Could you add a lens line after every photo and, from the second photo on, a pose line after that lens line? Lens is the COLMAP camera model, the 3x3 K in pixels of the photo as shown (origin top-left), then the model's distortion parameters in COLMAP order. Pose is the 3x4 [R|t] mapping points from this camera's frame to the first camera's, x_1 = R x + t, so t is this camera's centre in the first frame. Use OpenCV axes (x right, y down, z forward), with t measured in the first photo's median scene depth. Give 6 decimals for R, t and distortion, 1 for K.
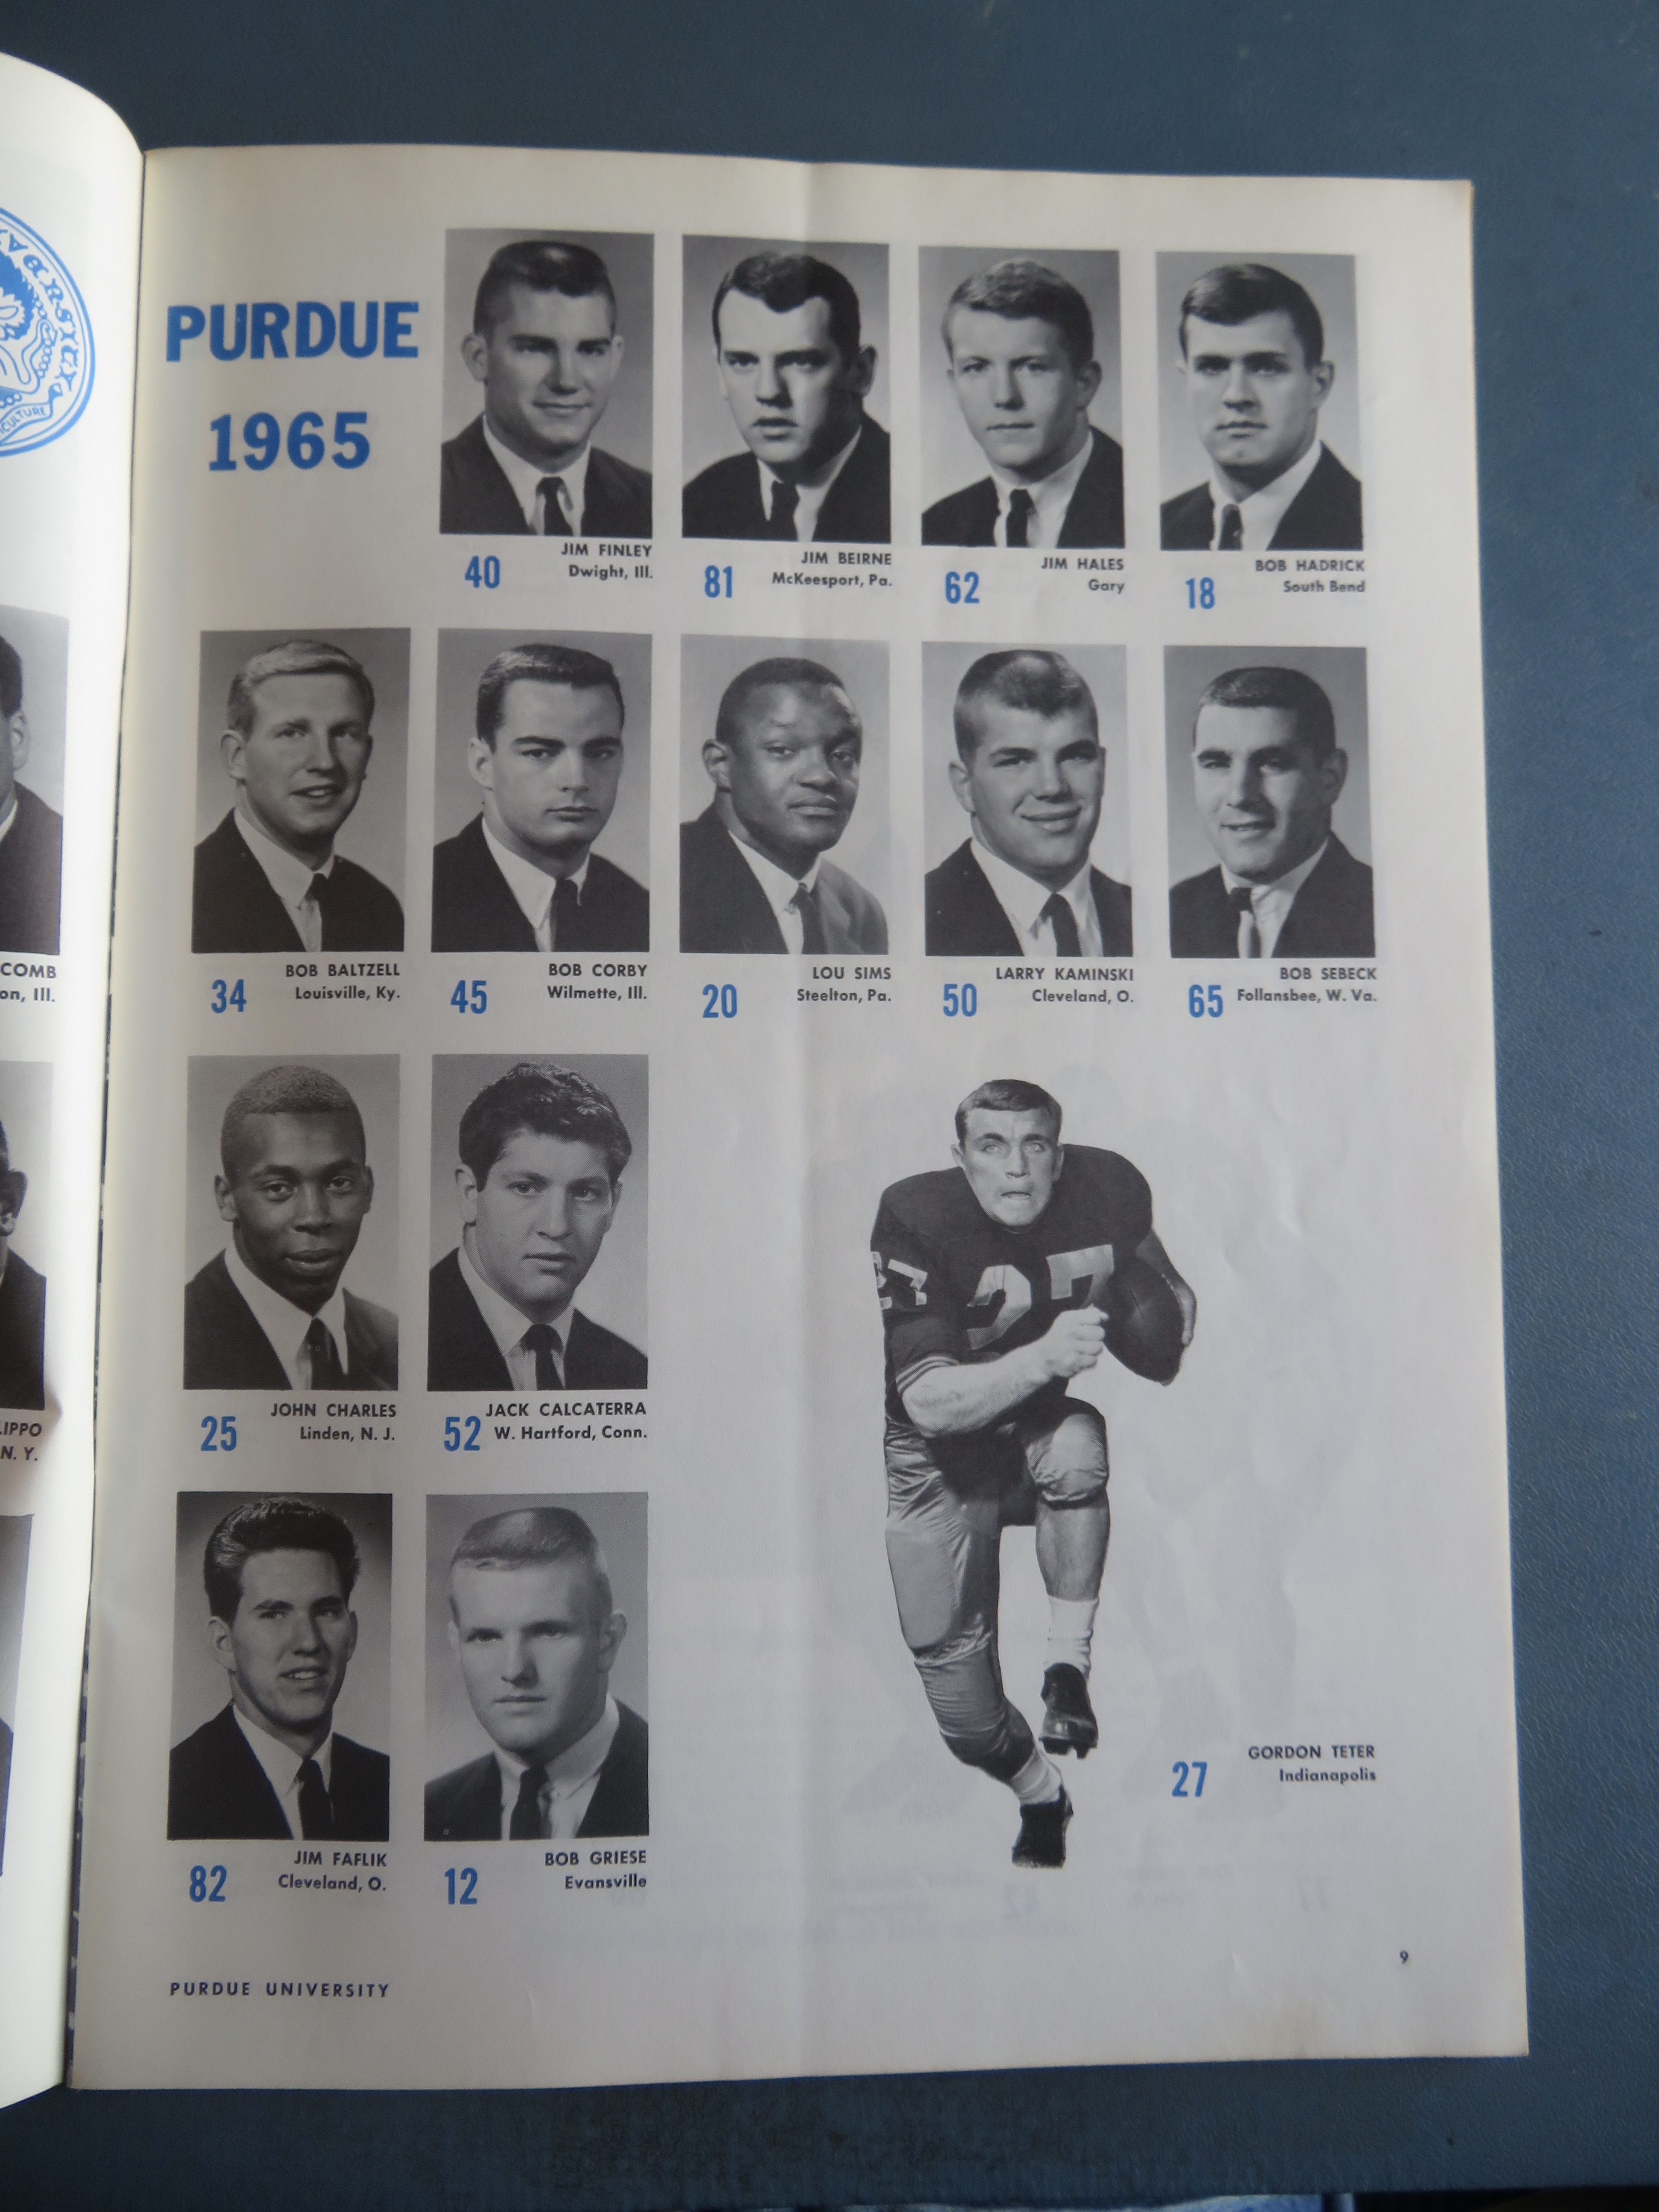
lens RADIAL K [[1575.2, 0, 829.2], [0, 1575.2, 1112.7], [0, 0, 1]] dist [-0.006458, 0.001164]
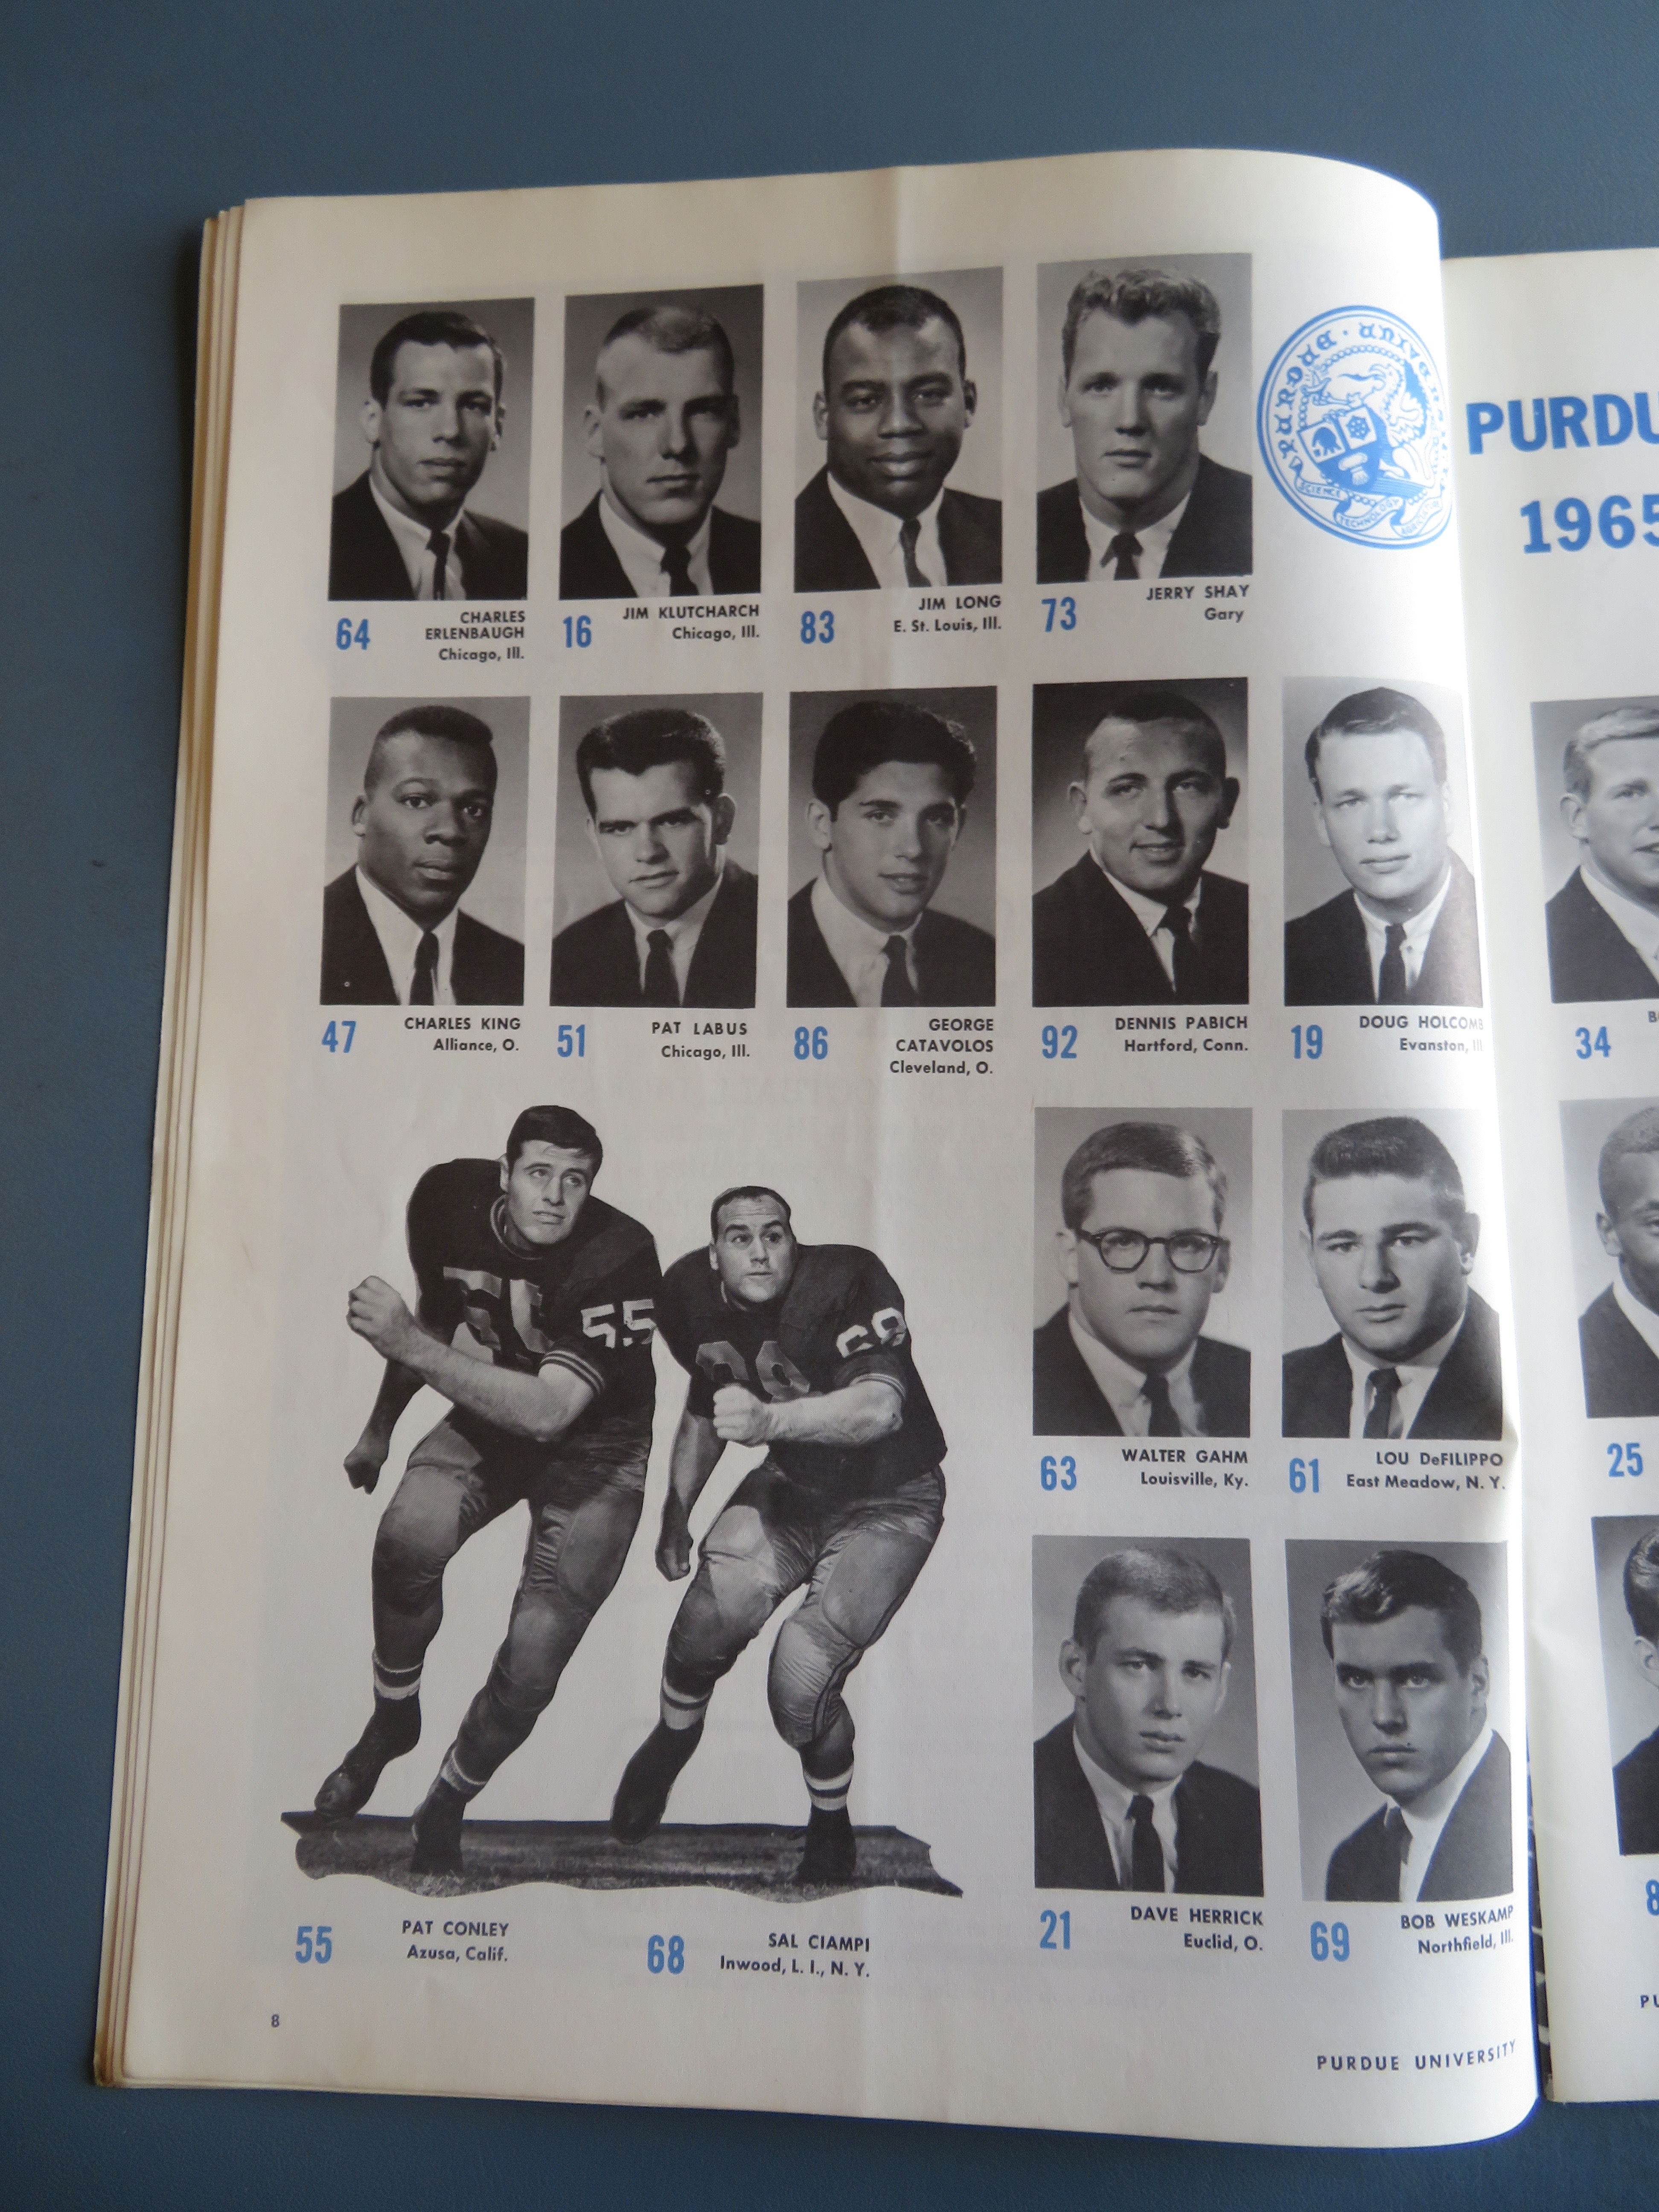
lens RADIAL K [[1654.6, 0, 828.7], [0, 1654.6, 1097.2], [0, 0, 1]] dist [0.002723, -0.010861]
pose [[0.999186, -0.034989, -0.020073, -0.858820], [0.034041, 0.998373, -0.045751, -0.004093], [0.021641, 0.045031, 0.998751, -0.116192]]
